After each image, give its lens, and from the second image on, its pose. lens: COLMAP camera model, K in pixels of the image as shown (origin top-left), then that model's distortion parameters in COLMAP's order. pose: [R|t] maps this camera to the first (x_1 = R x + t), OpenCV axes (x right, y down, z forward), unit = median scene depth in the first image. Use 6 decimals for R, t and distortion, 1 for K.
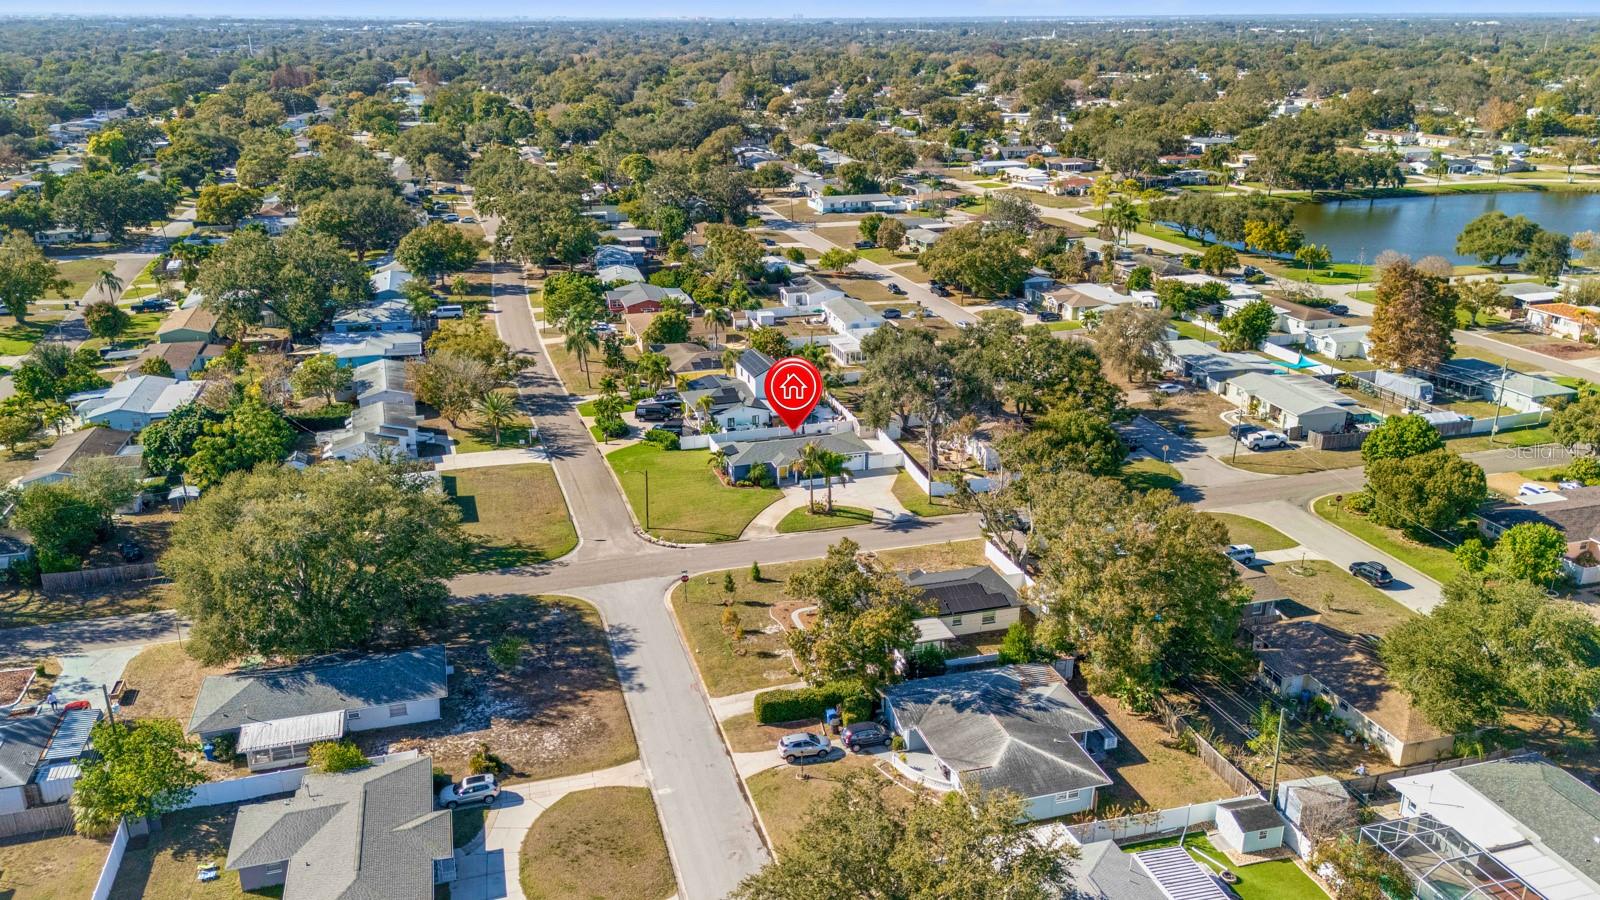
lens RADIAL K [[1196.2, 0, 786.4], [0, 1196.2, 449.7], [0, 0, 1]] dist [0.022239, -0.004497]
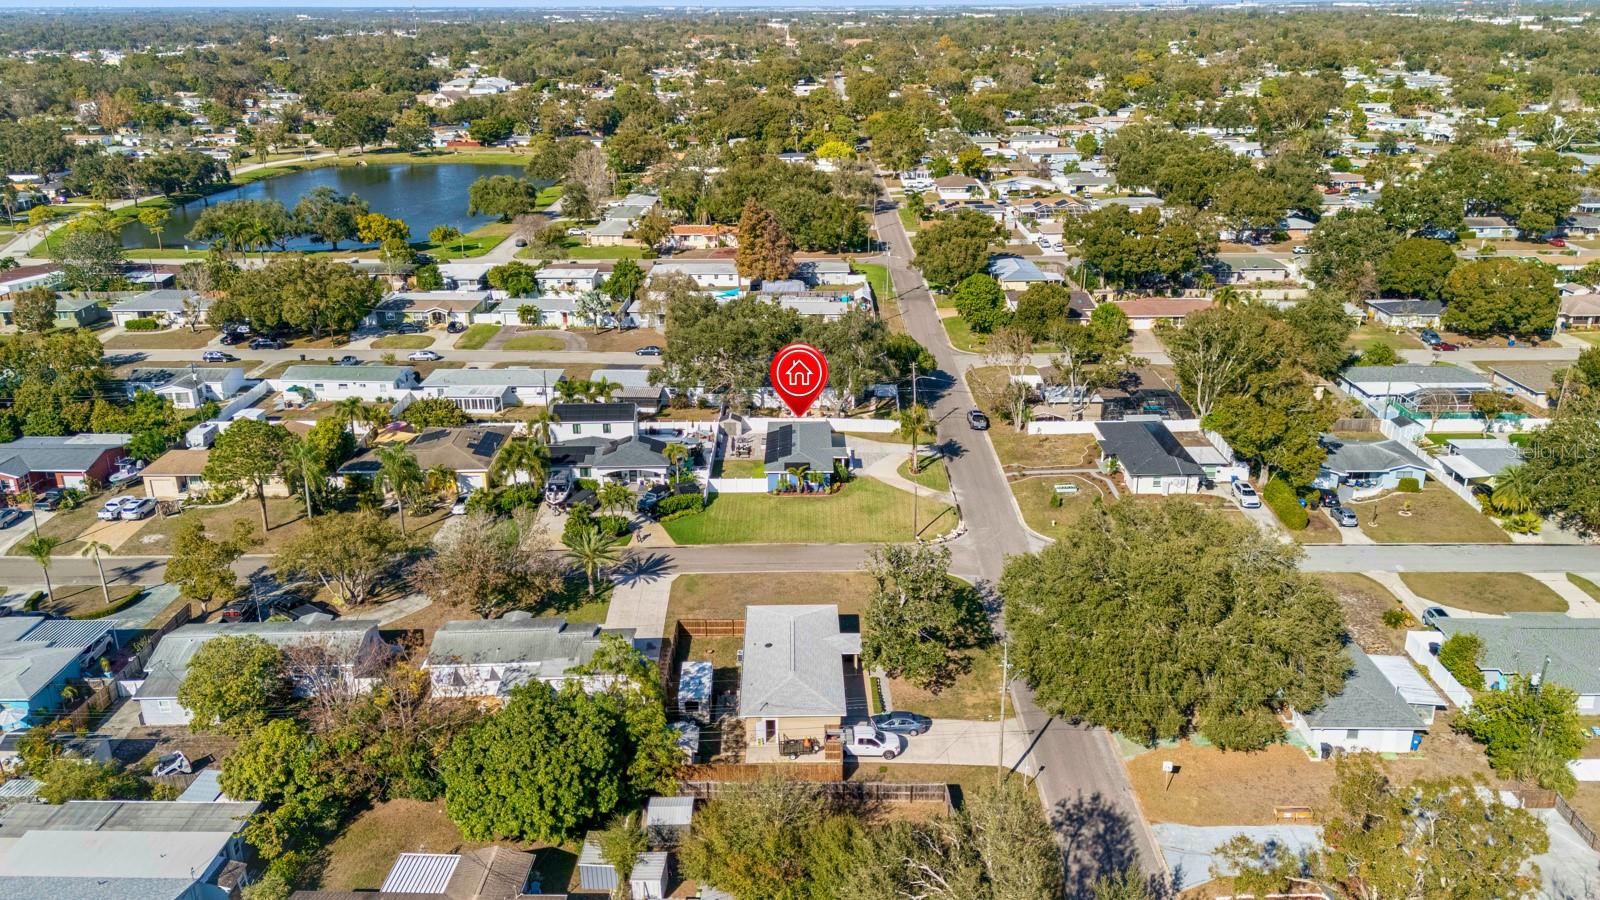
lens RADIAL K [[1207.0, 0, 741.1], [0, 1207.0, 453.1], [0, 0, 1]] dist [0.028137, -0.000204]
pose [[0.348005, -0.339310, 0.873934, -0.852833], [0.352154, 0.911250, 0.213569, -0.218686], [-0.868838, 0.233437, 0.436609, 0.578026]]
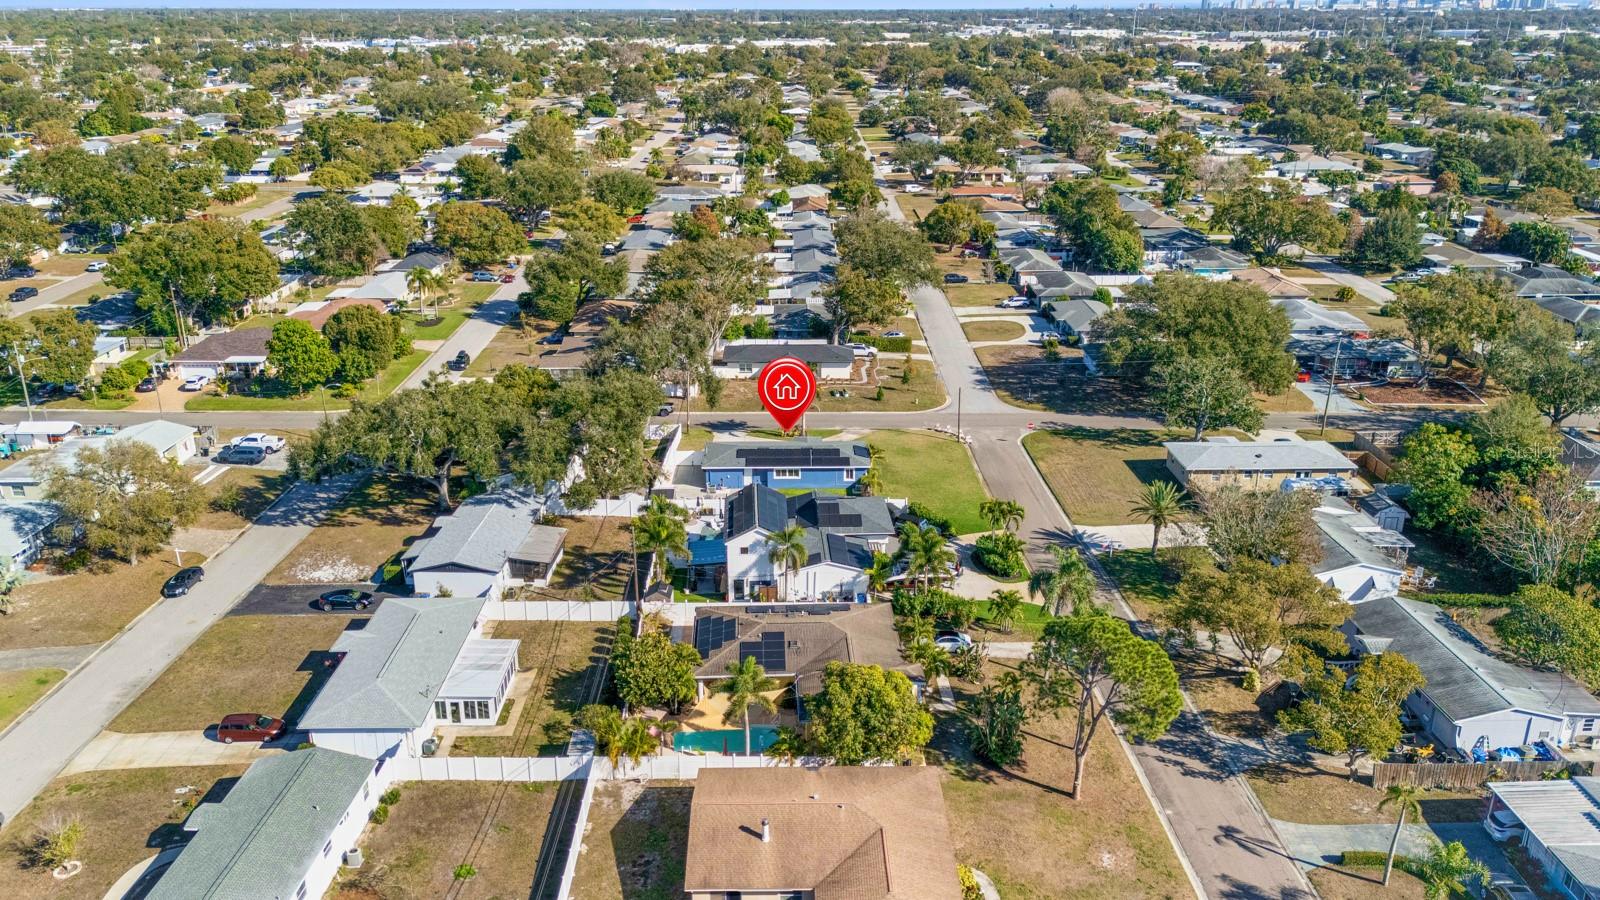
lens RADIAL K [[1196.2, 0, 786.4], [0, 1196.2, 449.7], [0, 0, 1]] dist [0.022239, -0.004497]
pose [[-0.959426, -0.087468, 0.268051, -0.218451], [0.102719, 0.776911, 0.621174, -0.516924], [-0.262584, 0.623505, -0.736404, 1.559887]]
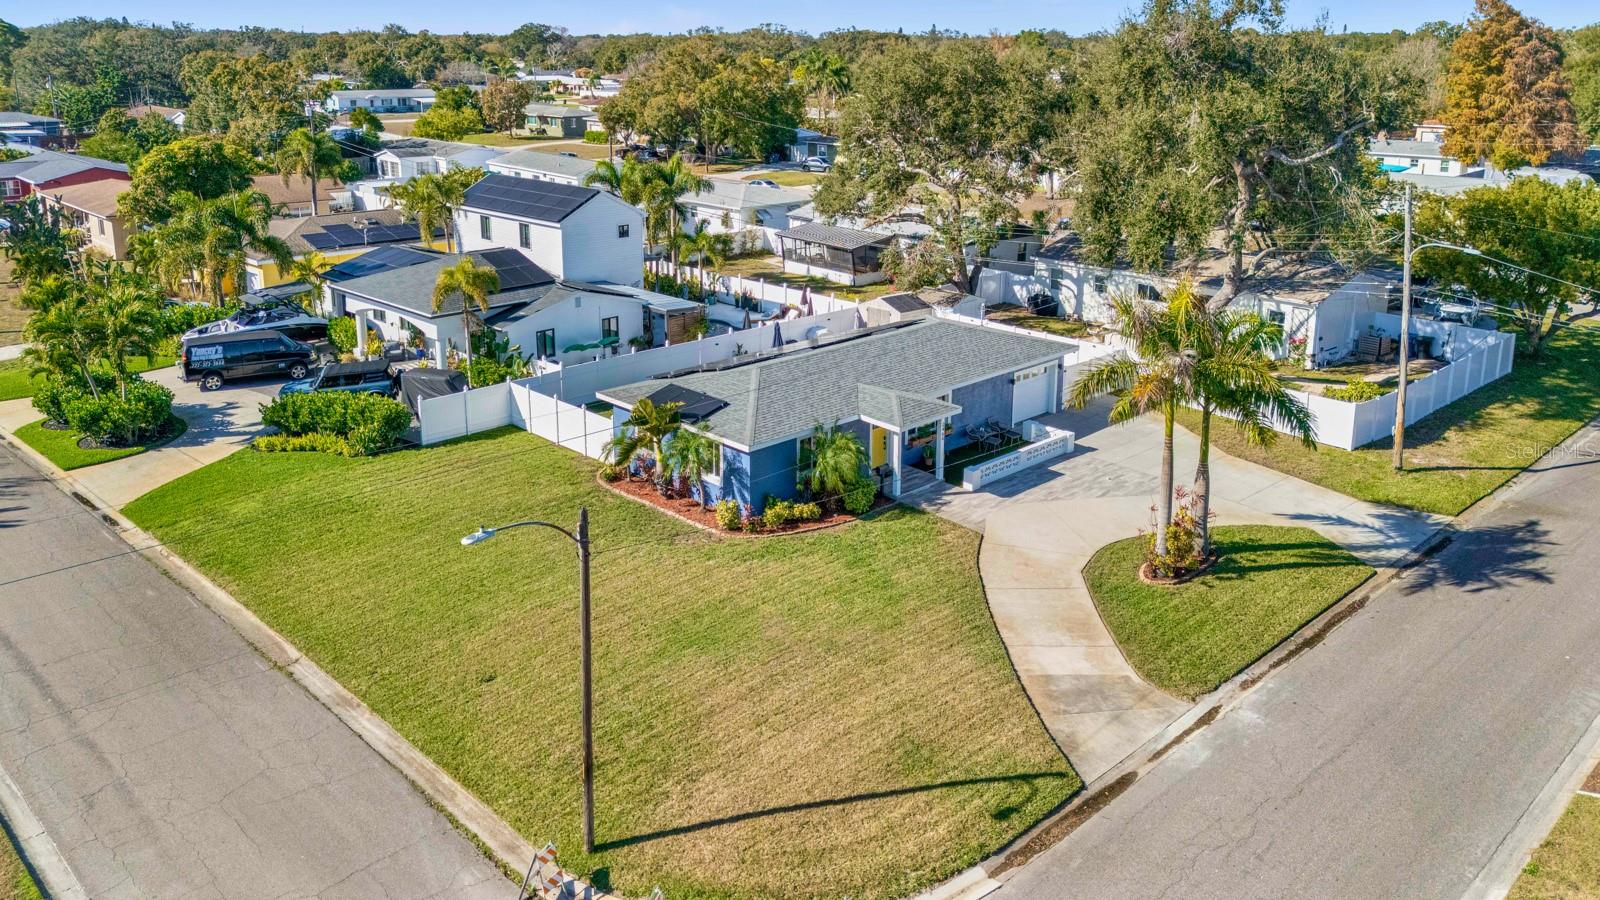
lens RADIAL K [[1196.2, 0, 786.4], [0, 1196.2, 449.7], [0, 0, 1]] dist [0.022239, -0.004497]
pose [[0.889853, -0.148211, 0.431503, -0.133891], [0.155850, 0.987620, 0.017826, 0.009159], [-0.428803, 0.051388, 0.901935, 0.708060]]
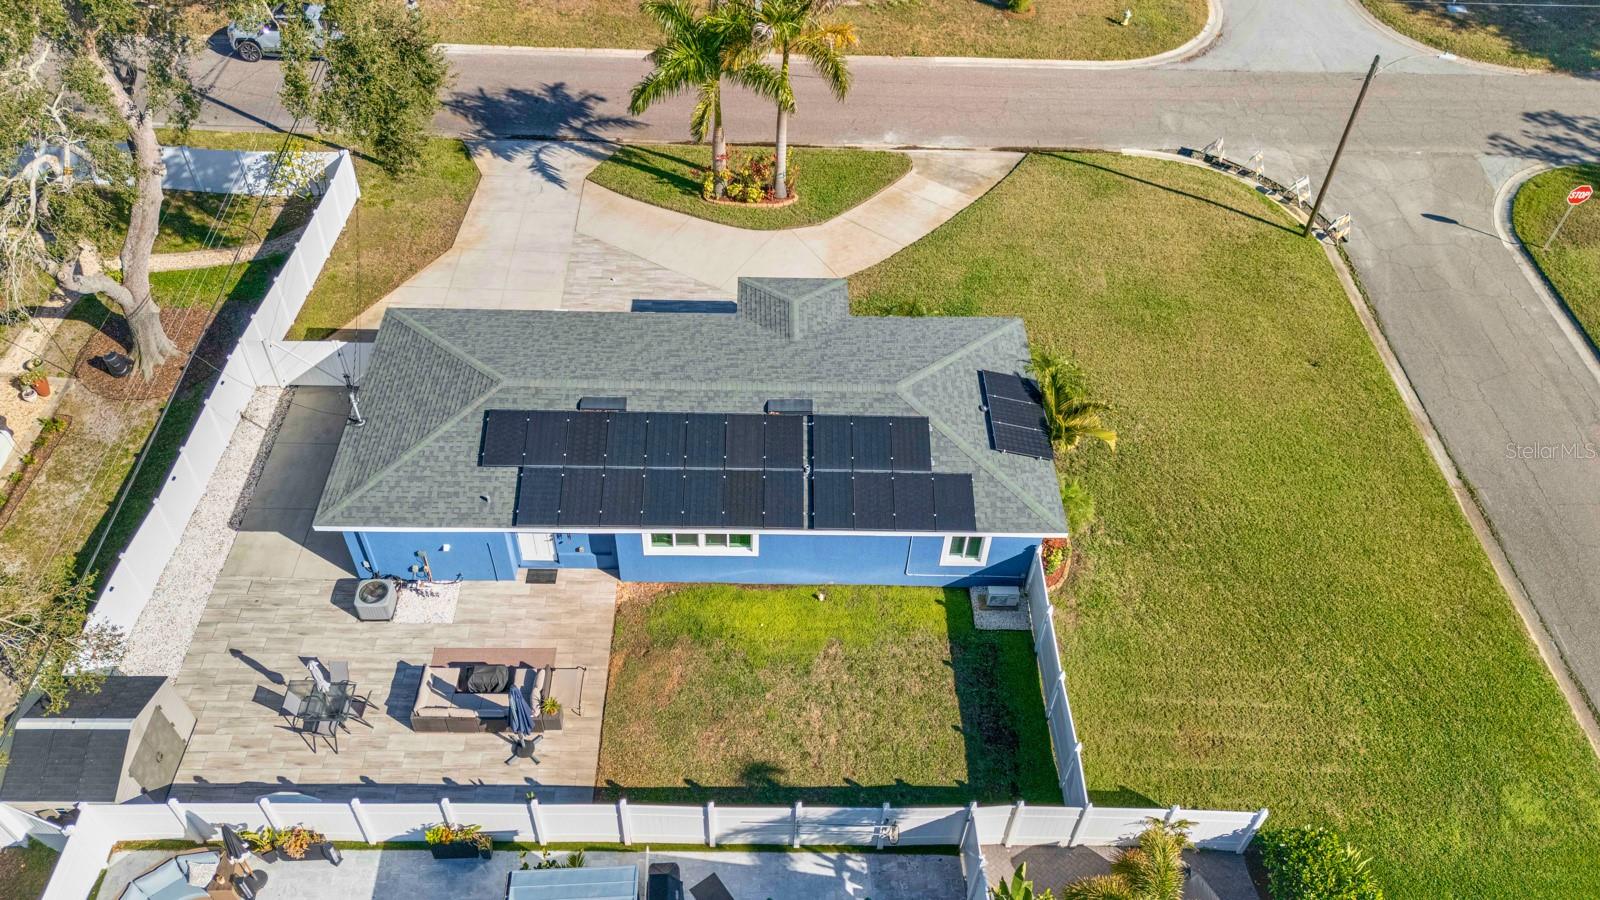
lens RADIAL K [[1196.2, 0, 786.4], [0, 1196.2, 449.7], [0, 0, 1]] dist [0.022239, -0.004497]
pose [[-0.958944, -0.225262, 0.172289, -0.045399], [0.069590, 0.402034, 0.912976, -0.177673], [-0.274925, 0.887483, -0.369852, 1.025623]]
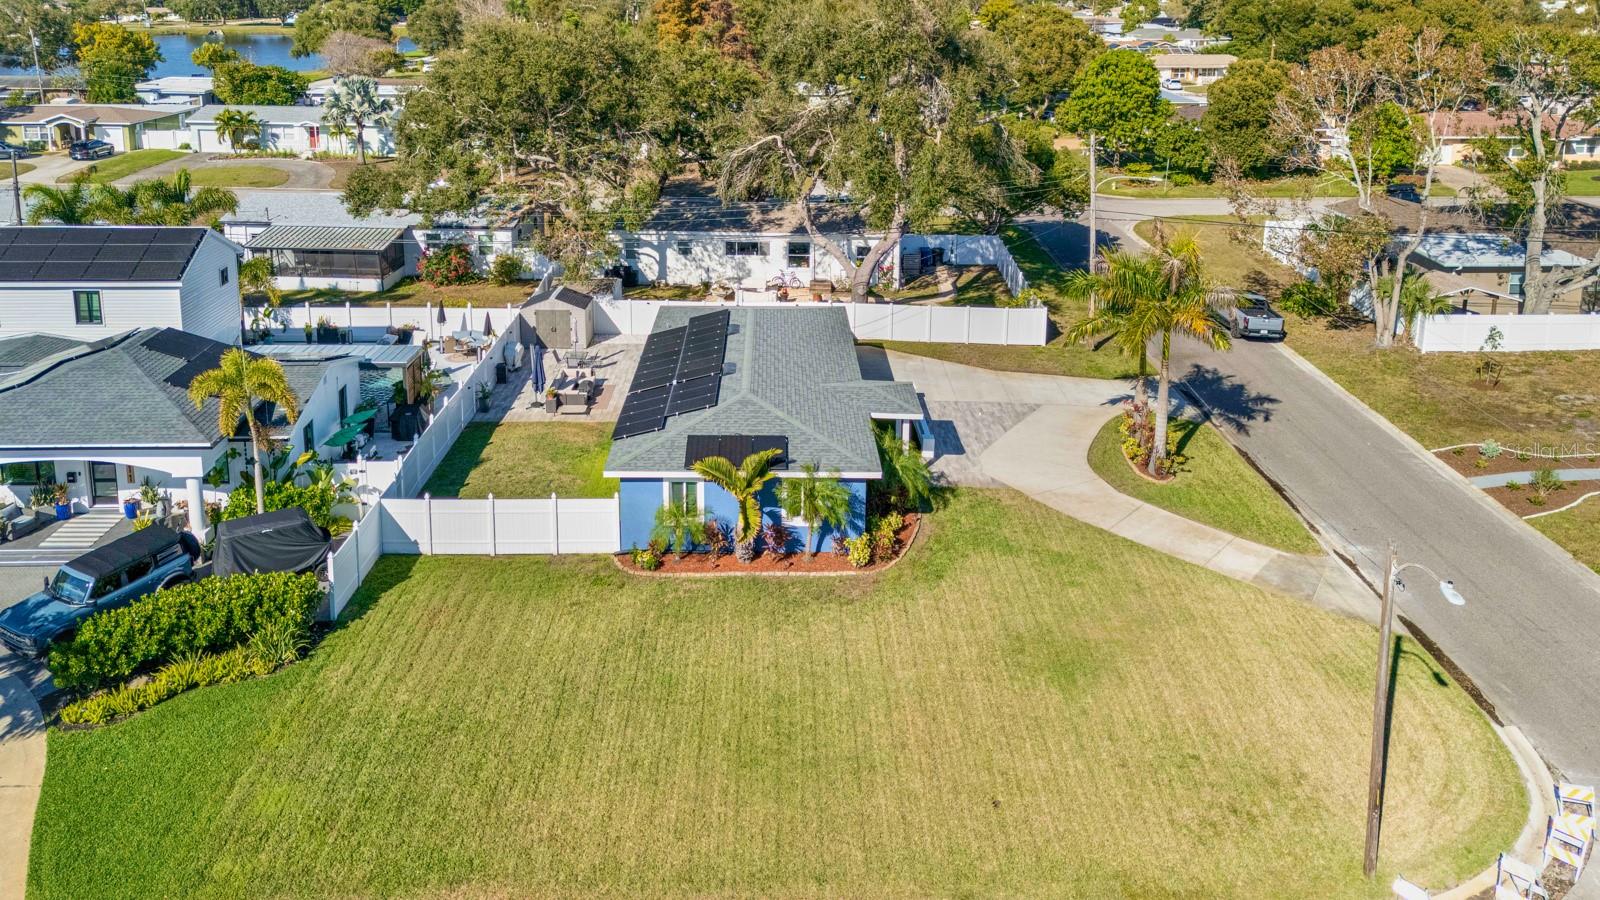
lens RADIAL K [[1119.9, 0, 800.0], [0, 1119.9, 450.0], [0, 0, 1]] dist [0.018568, -0.002433]
pose [[0.283417, -0.371276, 0.884211, -0.224019], [0.324266, 0.904811, 0.275988, -0.053694], [-0.902511, 0.208500, 0.376830, 0.852795]]
